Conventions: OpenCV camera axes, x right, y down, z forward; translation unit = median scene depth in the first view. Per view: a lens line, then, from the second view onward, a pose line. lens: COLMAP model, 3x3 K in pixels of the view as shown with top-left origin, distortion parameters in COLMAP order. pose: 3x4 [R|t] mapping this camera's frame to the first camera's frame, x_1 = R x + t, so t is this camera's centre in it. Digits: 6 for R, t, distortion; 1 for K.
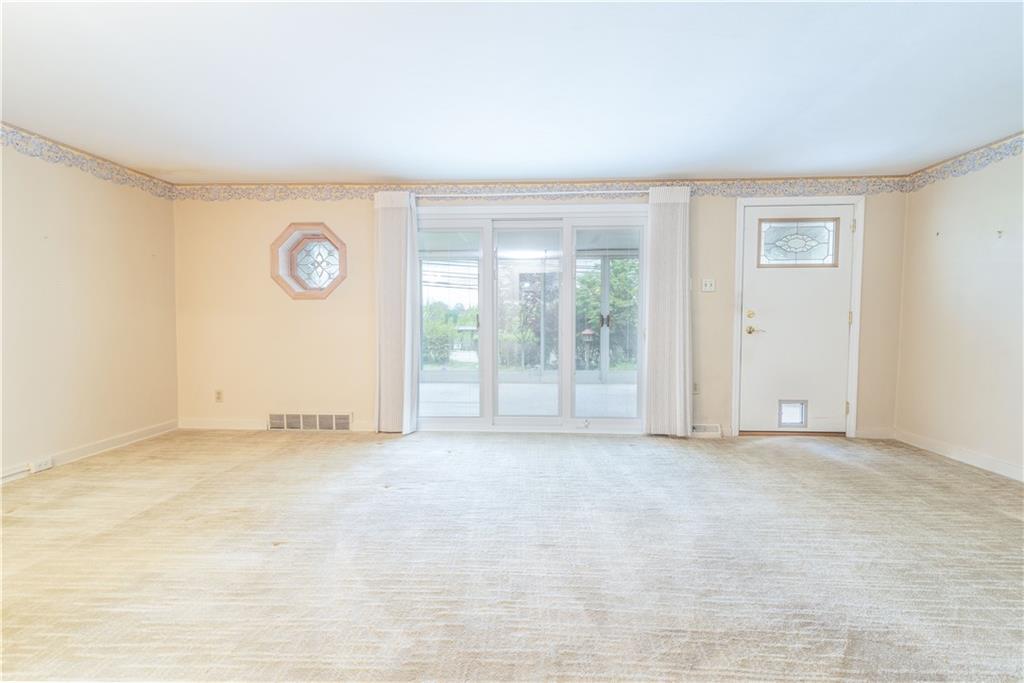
lens RADIAL K [[469.2, 0, 505.6], [0, 469.2, 339.1], [0, 0, 1]] dist [0.016793, -0.003100]
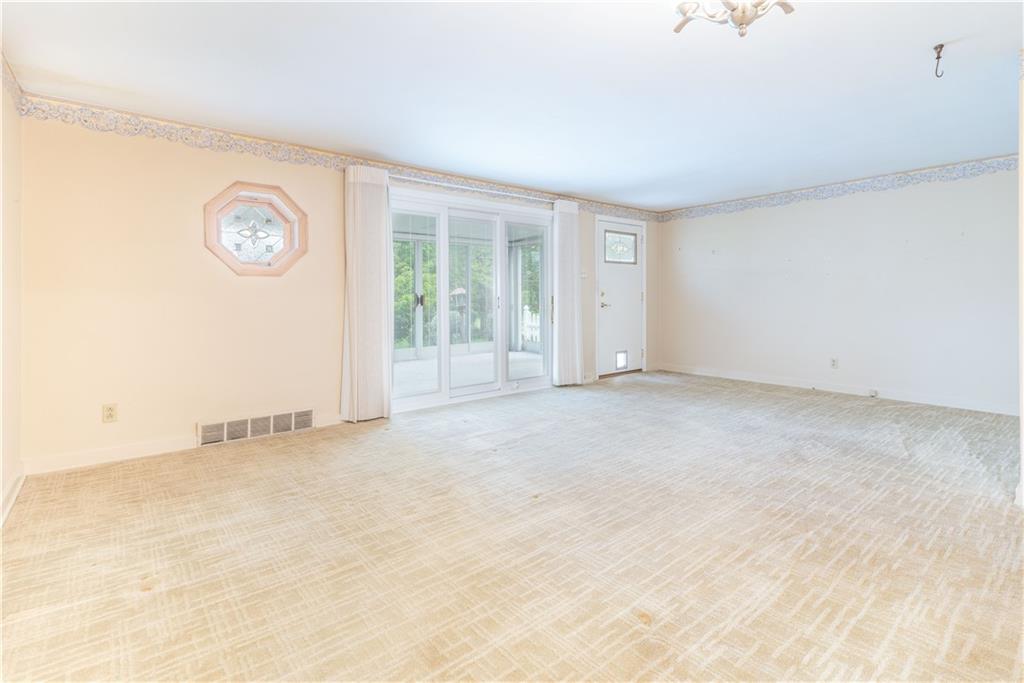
lens RADIAL K [[469.2, 0, 529.3], [0, 469.2, 297.2], [0, 0, 1]] dist [0.016793, -0.003100]
pose [[0.746207, -0.004455, 0.665699, -0.614659], [0.035550, 0.998817, -0.033164, -0.003466], [-0.664764, 0.048413, 0.745483, 0.071766]]
